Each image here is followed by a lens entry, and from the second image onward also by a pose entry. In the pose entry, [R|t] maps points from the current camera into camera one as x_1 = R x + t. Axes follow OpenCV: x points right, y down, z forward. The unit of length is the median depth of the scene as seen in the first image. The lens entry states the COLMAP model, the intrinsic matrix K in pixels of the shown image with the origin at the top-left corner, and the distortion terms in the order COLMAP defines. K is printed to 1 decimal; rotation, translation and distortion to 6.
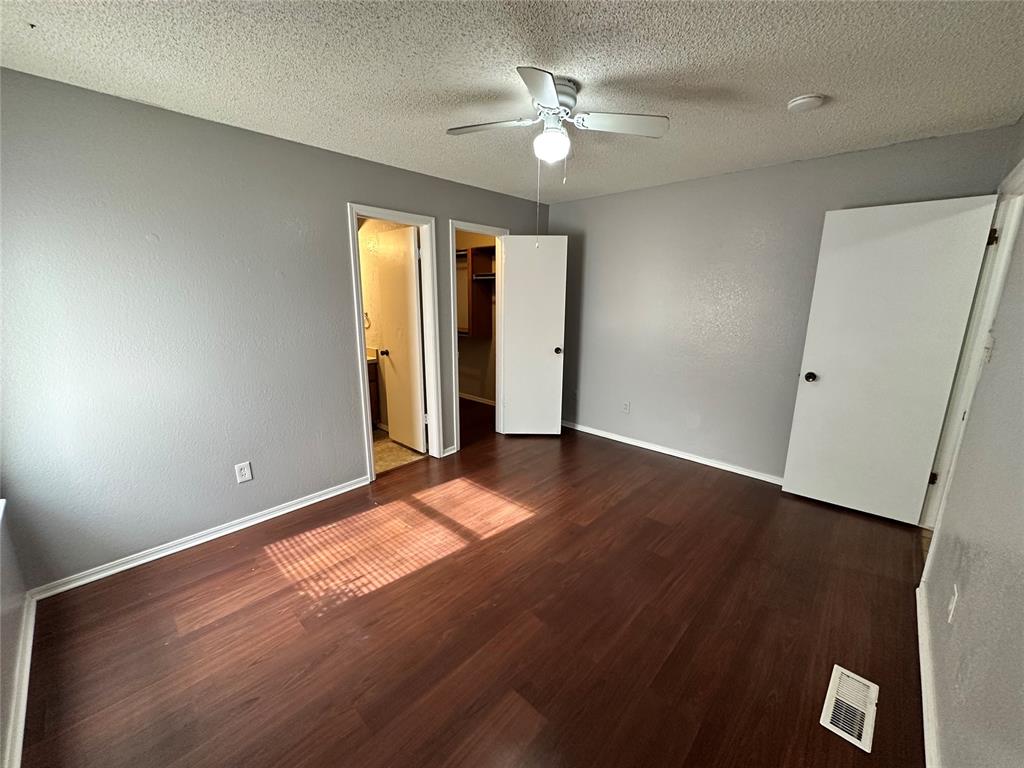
lens RADIAL K [[406.4, 0, 514.9], [0, 406.4, 384.0], [0, 0, 1]] dist [-0.002662, 0.000646]
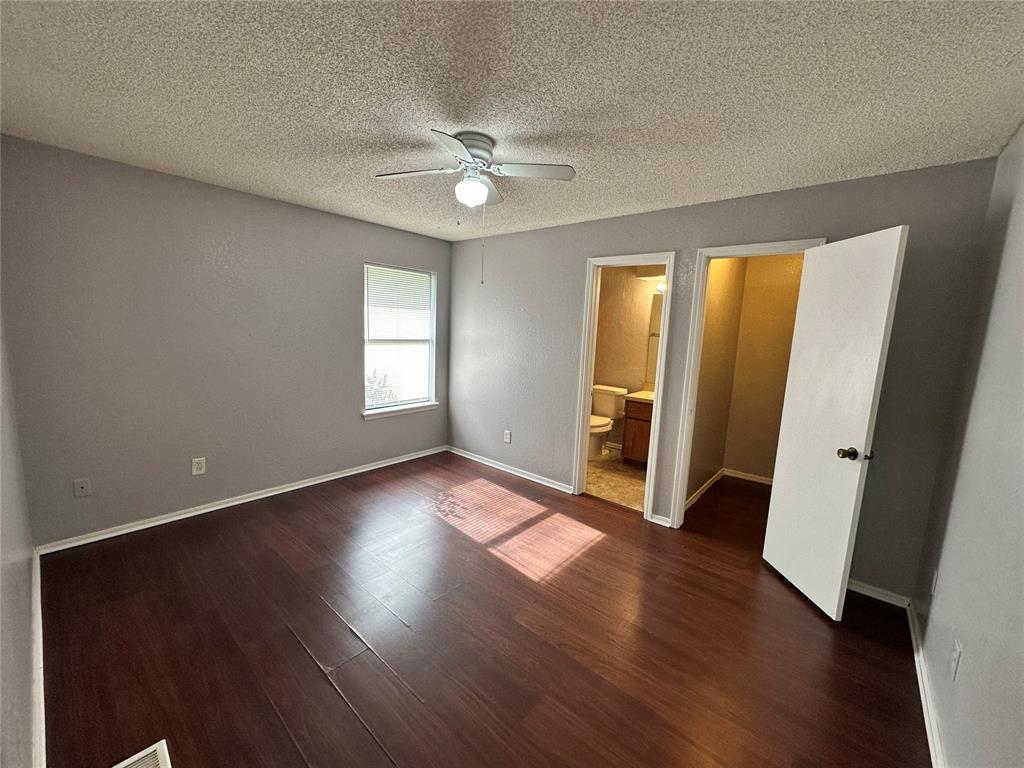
lens RADIAL K [[406.4, 0, 511.1], [0, 406.4, 384.2], [0, 0, 1]] dist [-0.002662, 0.000646]
pose [[0.029687, 0.132180, -0.990781, 0.801477], [-0.257551, 0.958760, 0.120191, -0.161033], [0.965808, 0.251609, 0.062506, 0.749244]]
